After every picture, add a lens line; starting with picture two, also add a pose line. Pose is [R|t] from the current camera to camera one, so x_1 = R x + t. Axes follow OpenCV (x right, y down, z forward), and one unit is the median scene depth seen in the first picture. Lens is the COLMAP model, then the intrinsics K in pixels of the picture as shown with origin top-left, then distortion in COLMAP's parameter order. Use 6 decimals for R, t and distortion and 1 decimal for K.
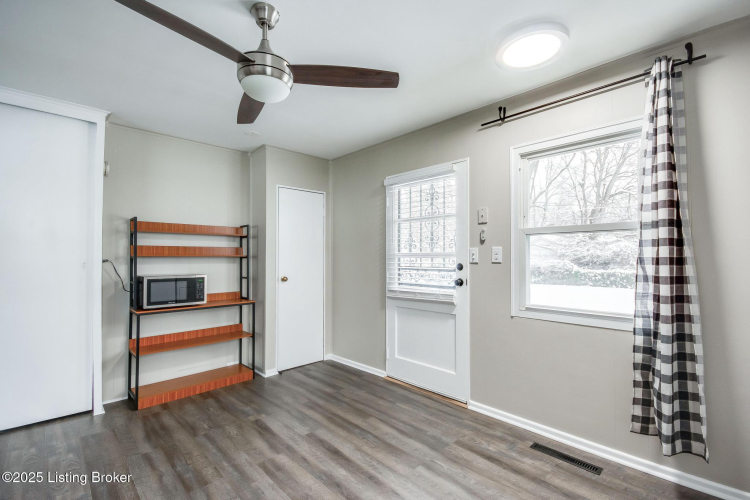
lens RADIAL K [[329.2, 0, 374.8], [0, 329.2, 253.3], [0, 0, 1]] dist [-0.000145, -0.000047]
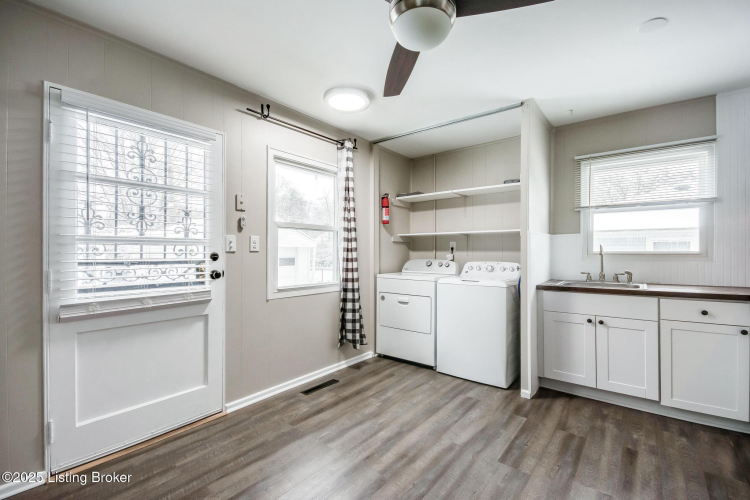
lens RADIAL K [[342.0, 0, 375.0], [0, 342.0, 250.0], [0, 0, 1]] dist [-0.013703, -0.000401]
pose [[-0.144844, 0.004484, 0.989444, -0.679839], [-0.016644, 0.999837, -0.006968, 0.023986], [-0.989314, -0.017478, -0.144746, 0.726637]]
